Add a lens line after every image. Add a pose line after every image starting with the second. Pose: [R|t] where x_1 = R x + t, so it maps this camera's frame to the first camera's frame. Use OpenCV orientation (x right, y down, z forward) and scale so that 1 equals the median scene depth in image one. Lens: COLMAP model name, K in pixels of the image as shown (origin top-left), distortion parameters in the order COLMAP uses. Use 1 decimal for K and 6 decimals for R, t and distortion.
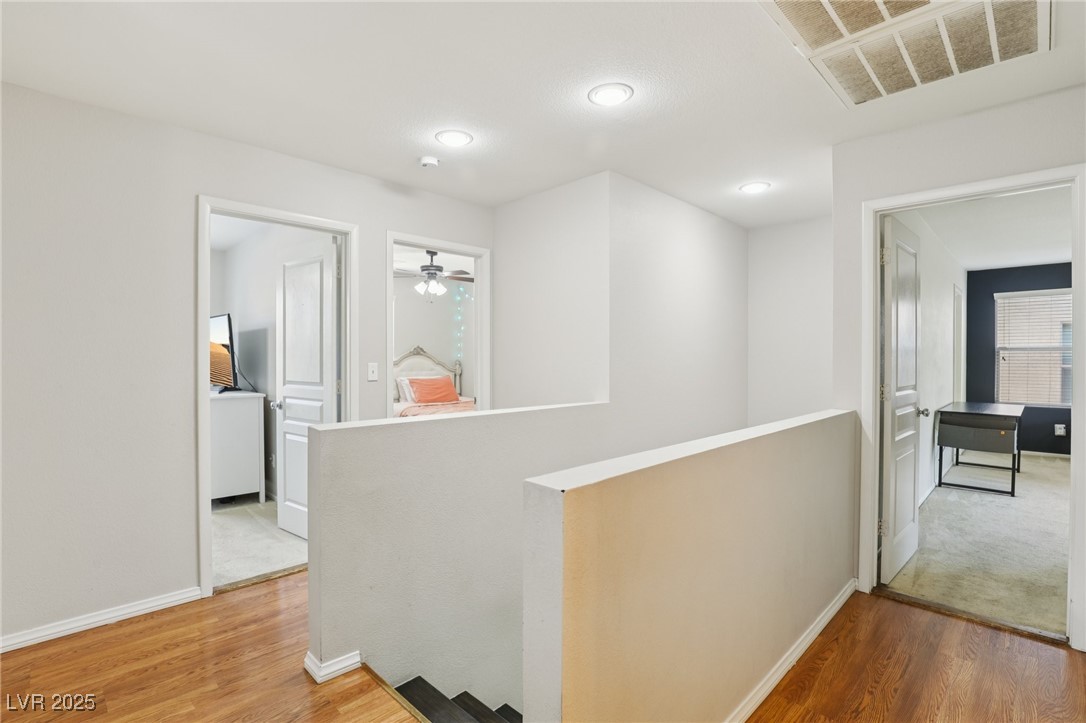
lens RADIAL K [[517.3, 0, 540.4], [0, 517.3, 358.8], [0, 0, 1]] dist [-0.000711, -0.000055]
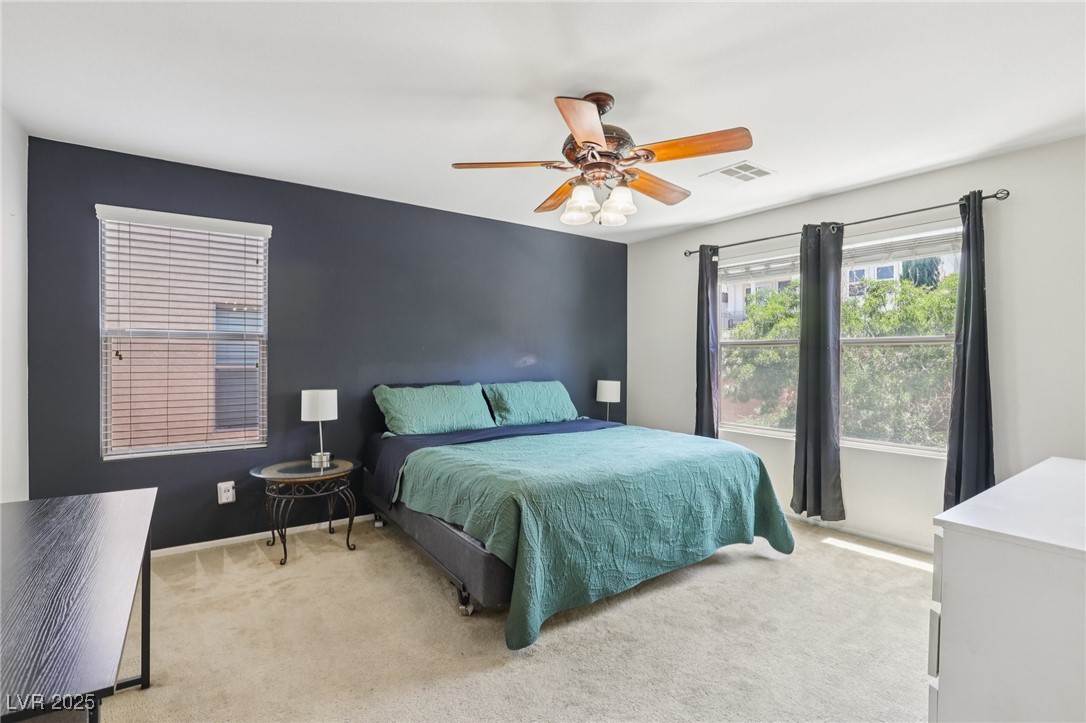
lens RADIAL K [[516.8, 0, 544.4], [0, 516.8, 358.9], [0, 0, 1]] dist [-0.000287, 0.000525]
pose [[0.141011, -0.006254, 0.989988, 0.229196], [0.007572, 0.999958, 0.005238, 0.001655], [-0.989979, 0.006757, 0.141052, 0.259641]]
